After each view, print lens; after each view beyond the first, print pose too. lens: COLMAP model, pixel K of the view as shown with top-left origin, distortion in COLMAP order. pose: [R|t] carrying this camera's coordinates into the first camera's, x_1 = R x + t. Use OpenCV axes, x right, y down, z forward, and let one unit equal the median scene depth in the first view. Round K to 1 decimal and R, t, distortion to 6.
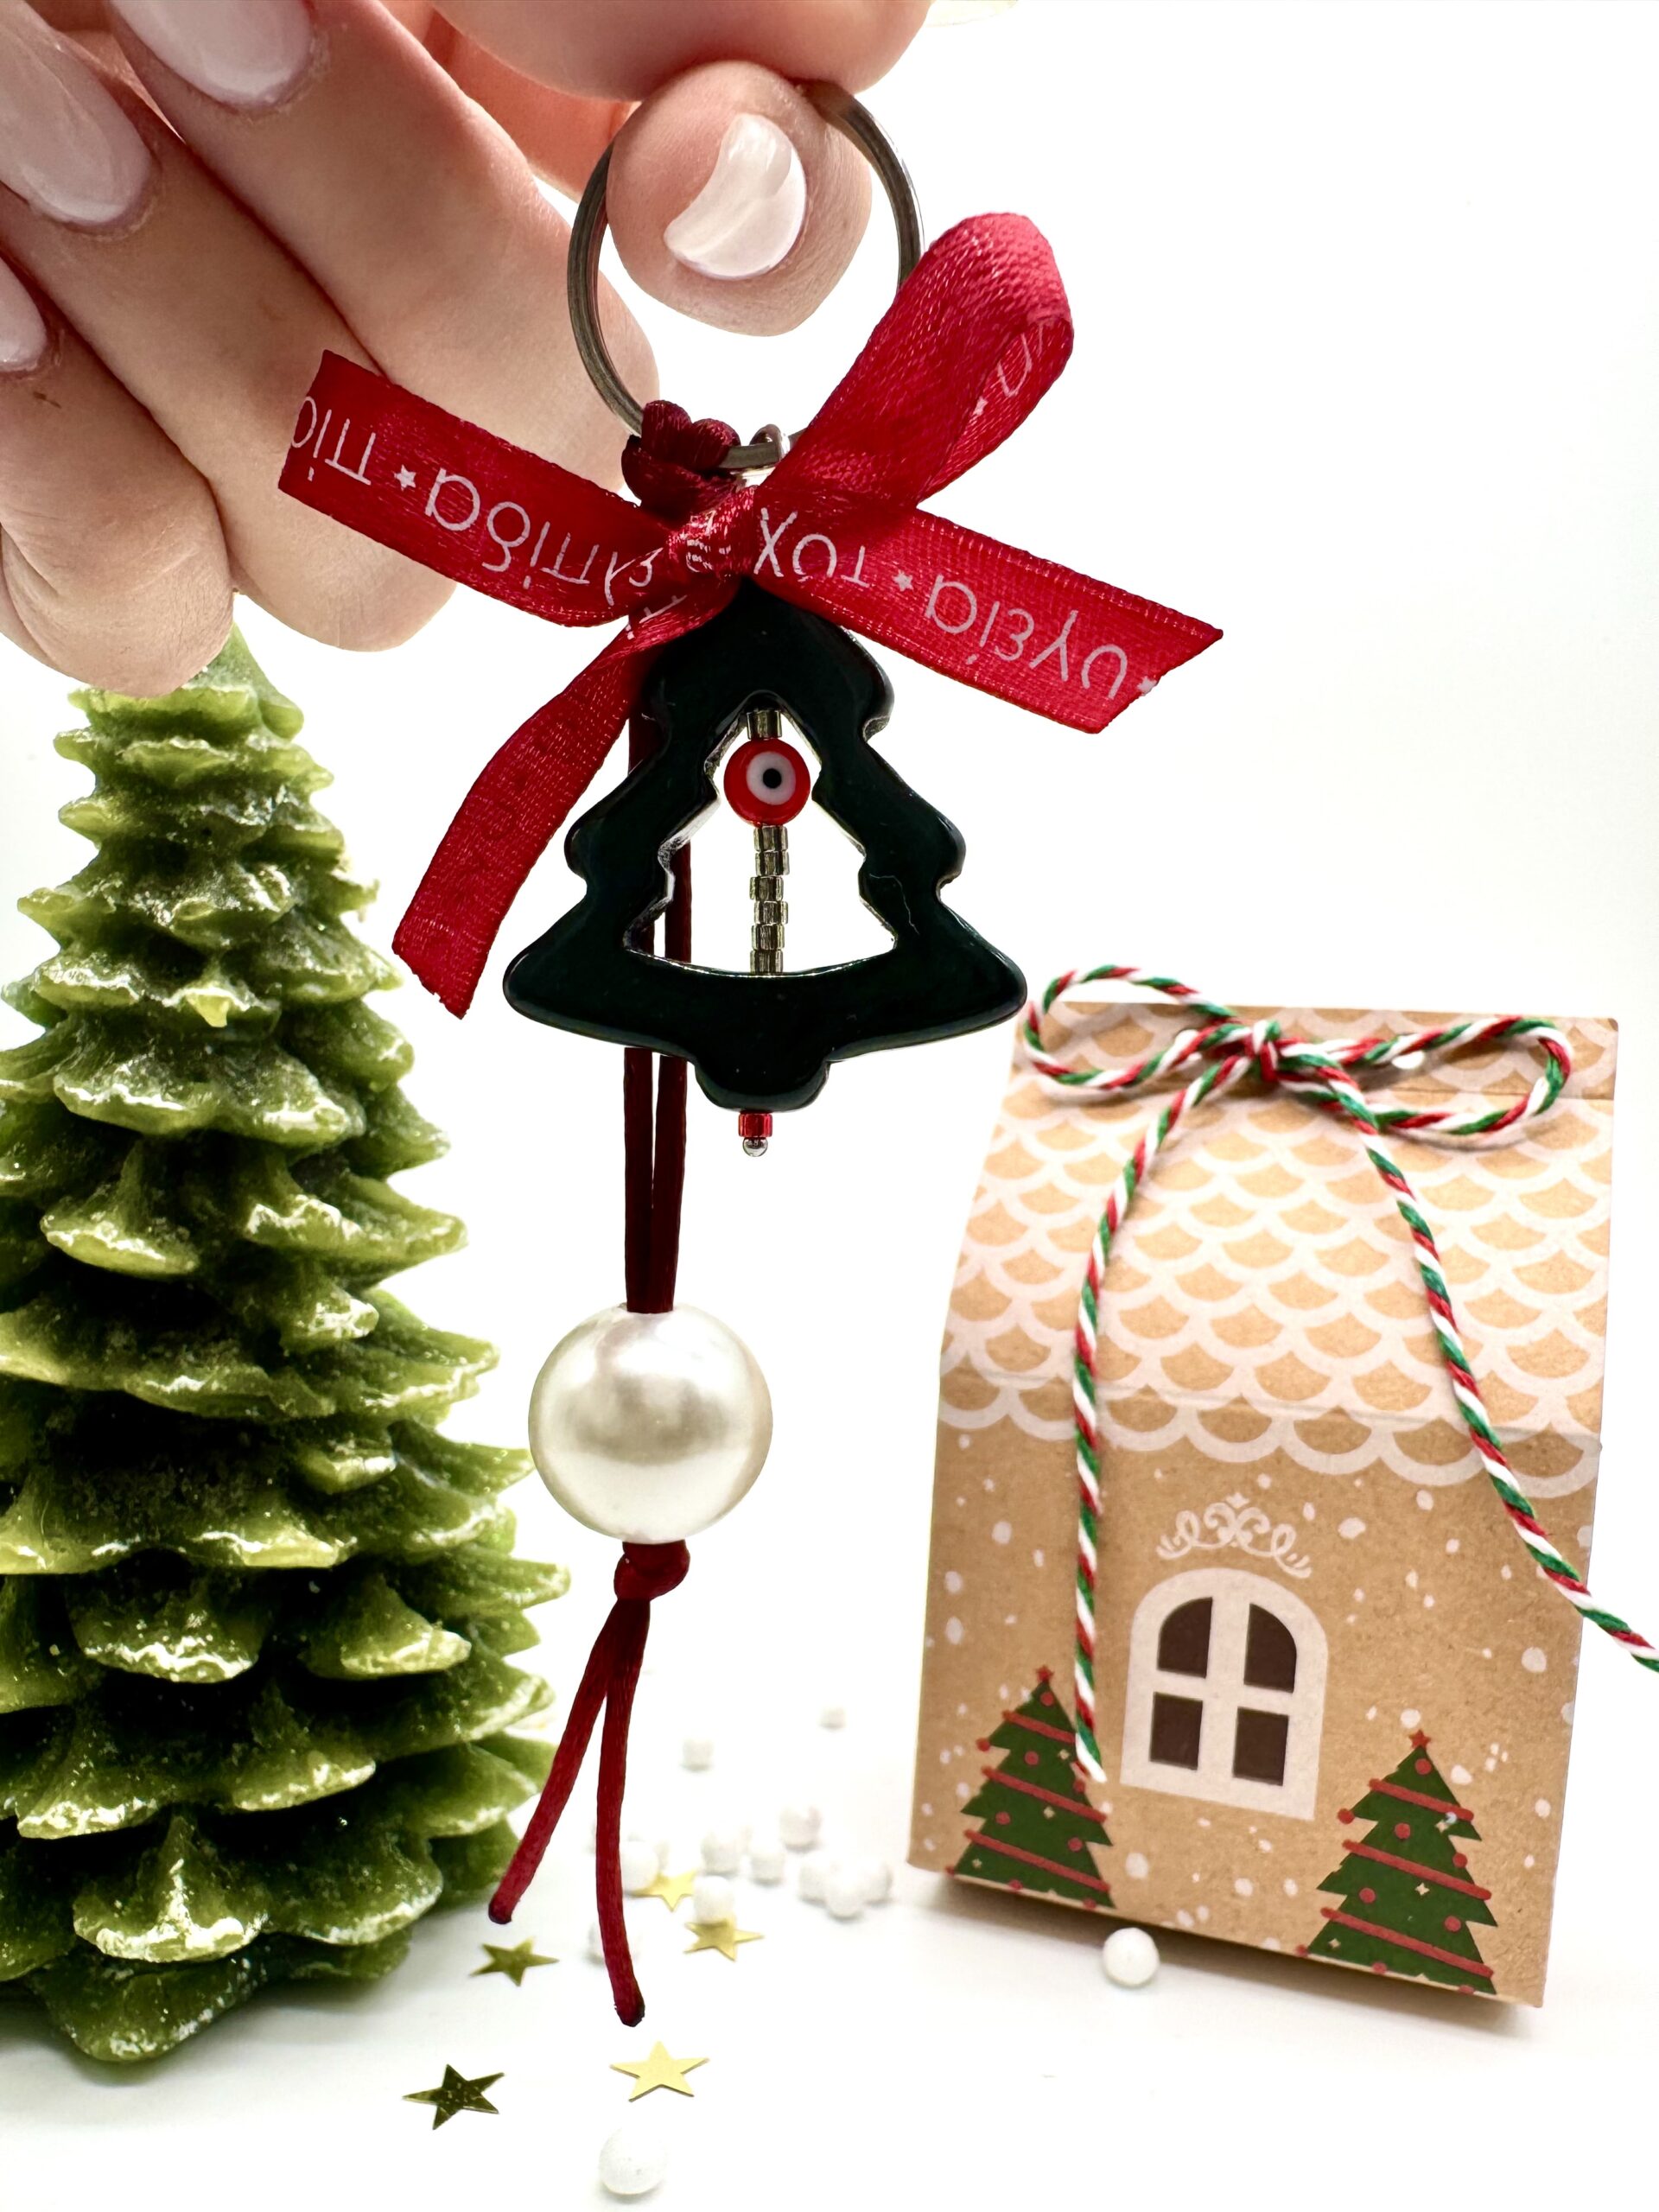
lens RADIAL K [[1554.6, 0, 812.6], [0, 1554.6, 946.7], [0, 0, 1]] dist [-0.000313, 0.003409]
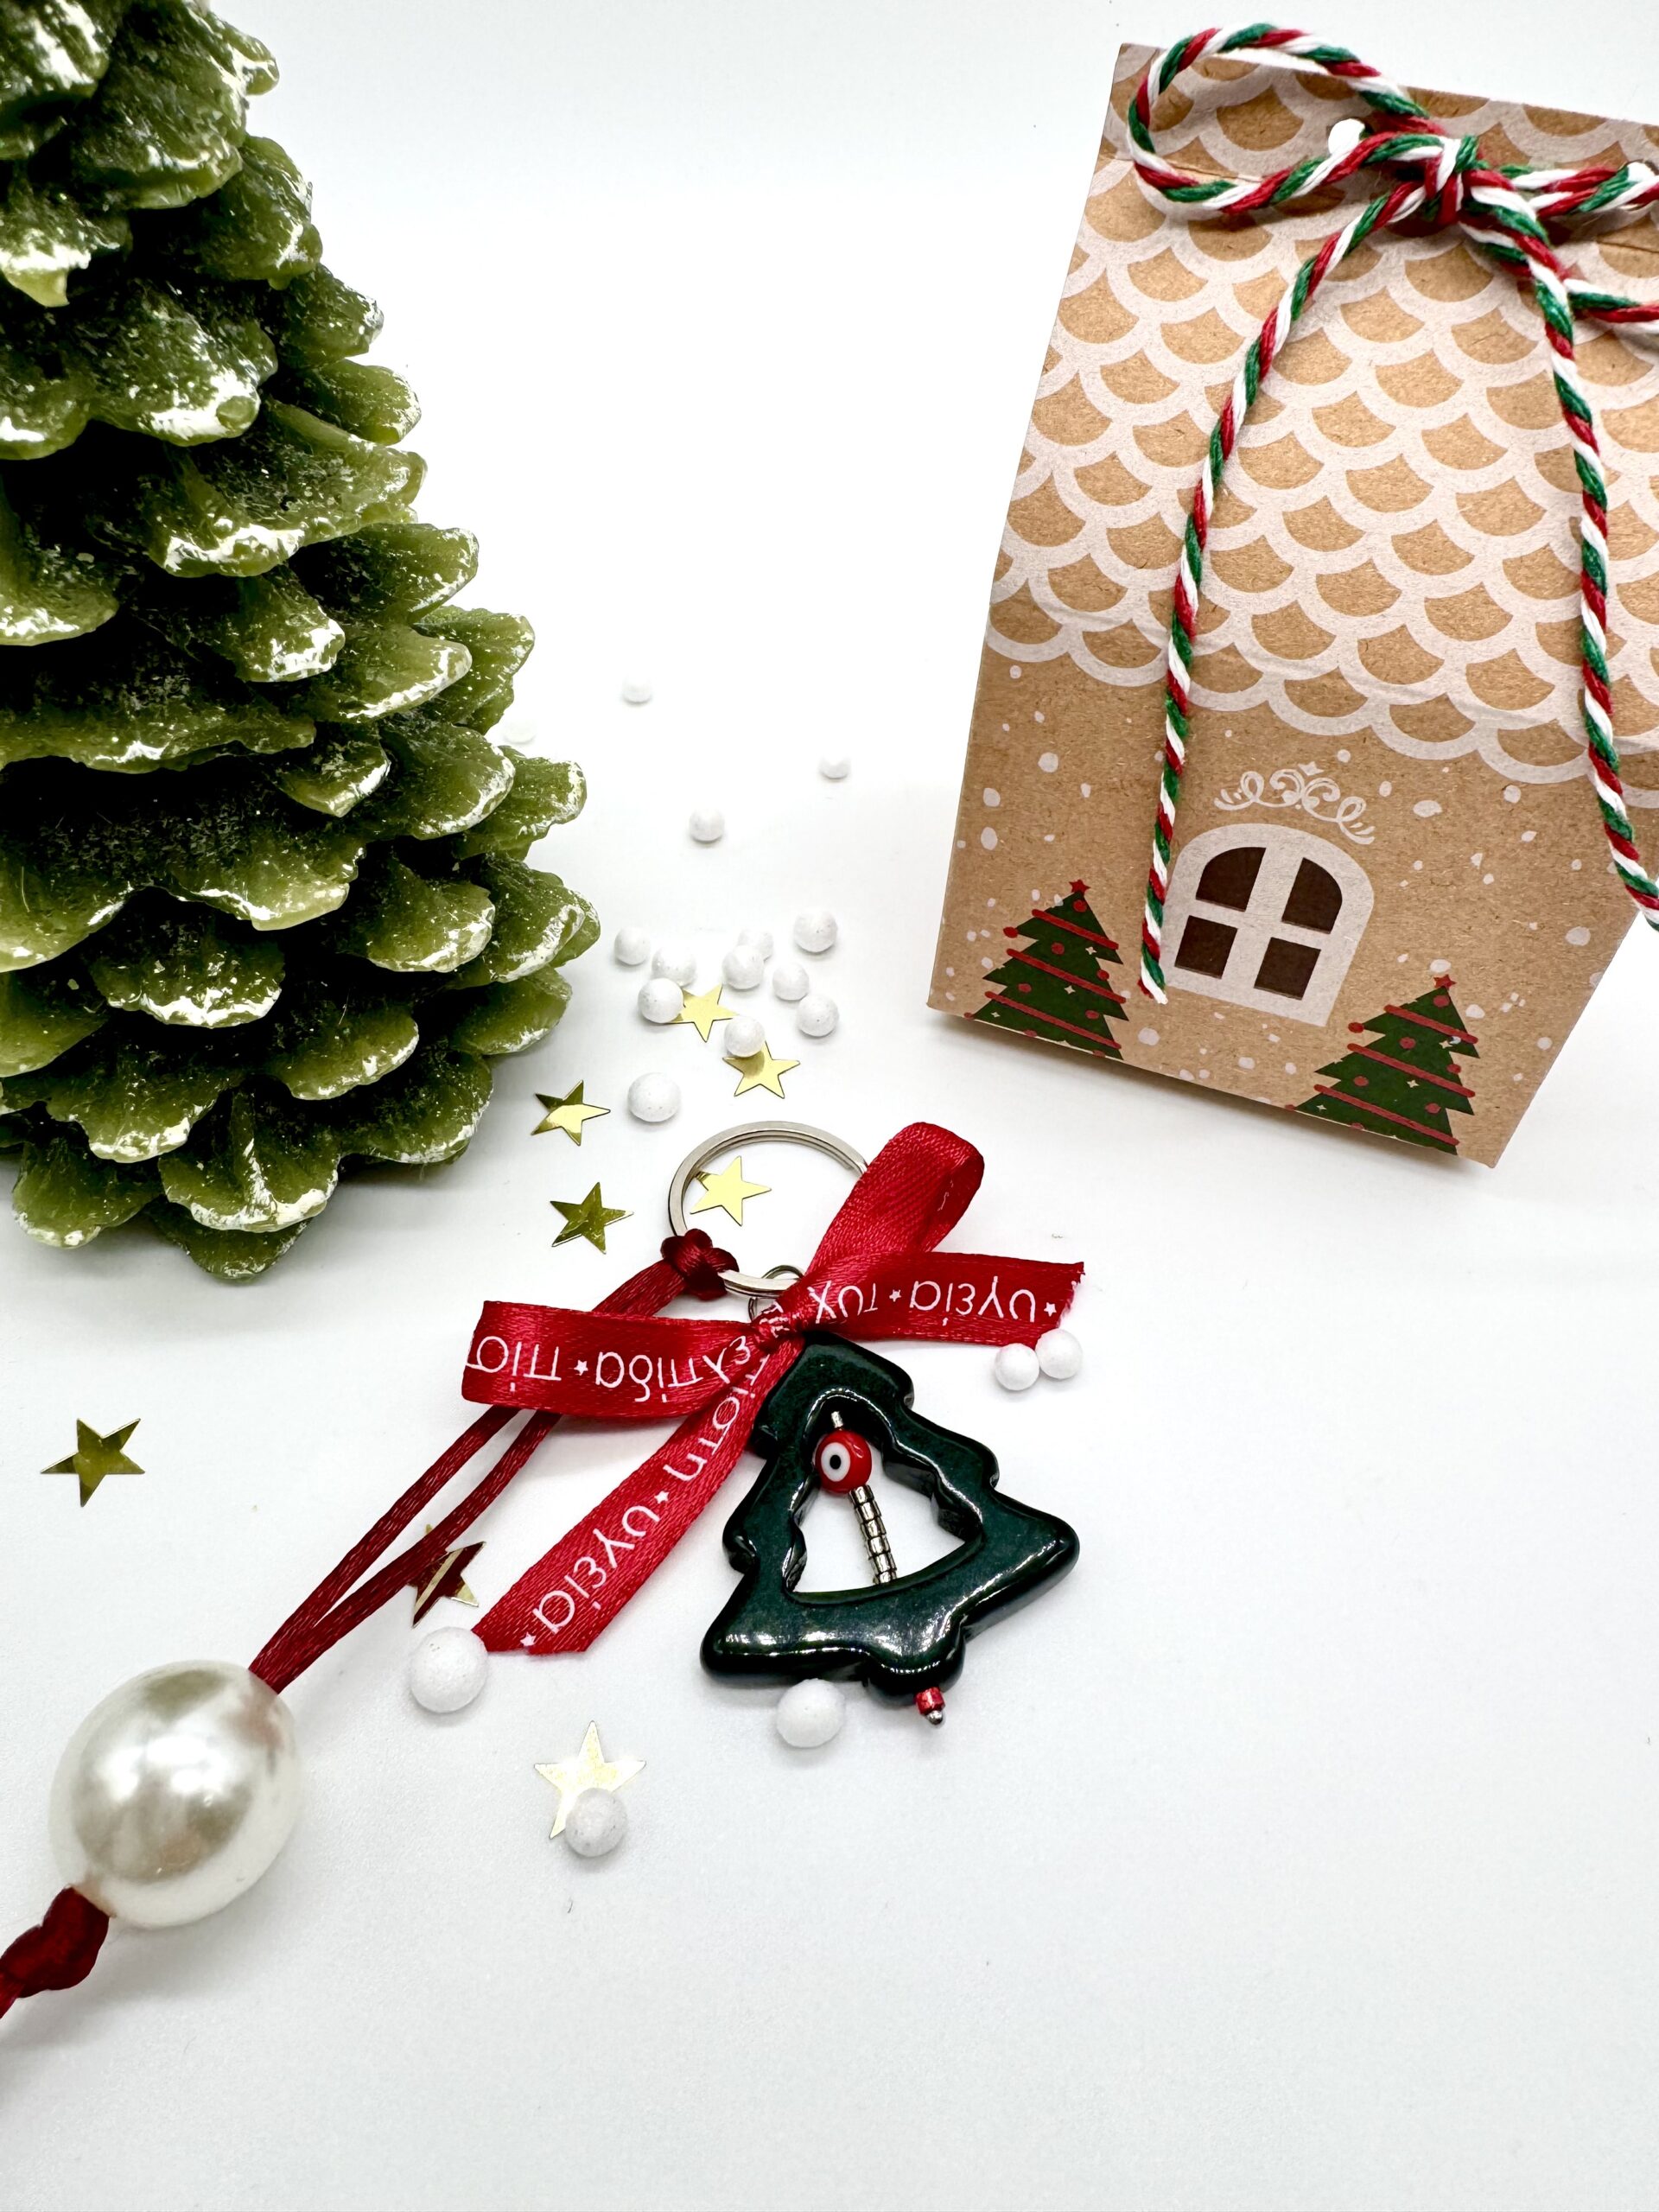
lens RADIAL K [[1705.8, 0, 871.3], [0, 1705.8, 1106.3], [0, 0, 1]] dist [-0.025059, 0.035532]
pose [[0.999349, -0.006468, 0.035480, -0.025100], [-0.018066, 0.761673, 0.647710, -0.142763], [-0.031213, -0.647929, 0.761061, 0.107850]]
